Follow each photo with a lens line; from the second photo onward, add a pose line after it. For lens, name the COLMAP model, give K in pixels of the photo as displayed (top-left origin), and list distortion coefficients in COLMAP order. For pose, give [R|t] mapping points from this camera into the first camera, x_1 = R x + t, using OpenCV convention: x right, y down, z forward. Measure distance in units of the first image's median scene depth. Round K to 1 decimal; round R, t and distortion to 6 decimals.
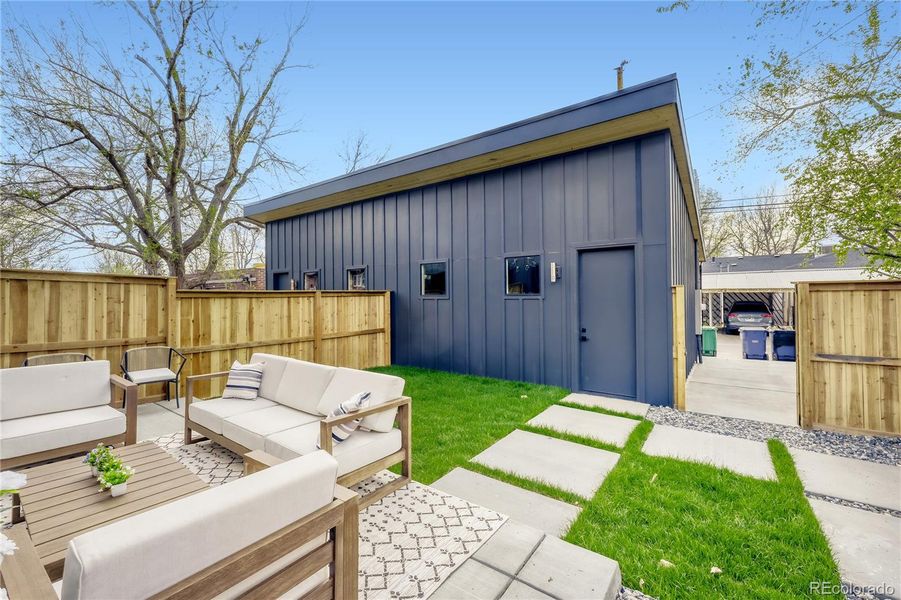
lens RADIAL K [[372.9, 0, 449.9], [0, 372.9, 288.7], [0, 0, 1]] dist [-0.014316, -0.000107]
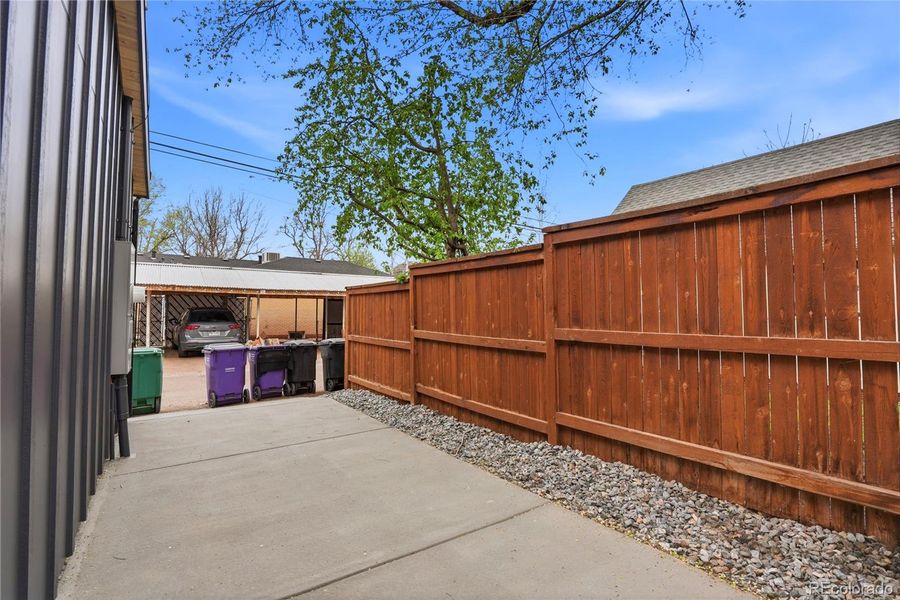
lens RADIAL K [[415.9, 0, 450.0], [0, 415.9, 300.0], [0, 0, 1]] dist [-0.058718, 0.021609]
pose [[0.305931, 0.035741, 0.951383, 0.337355], [-0.023231, 0.999278, -0.030070, 0.049662], [-0.951770, -0.012902, 0.306540, 0.494569]]
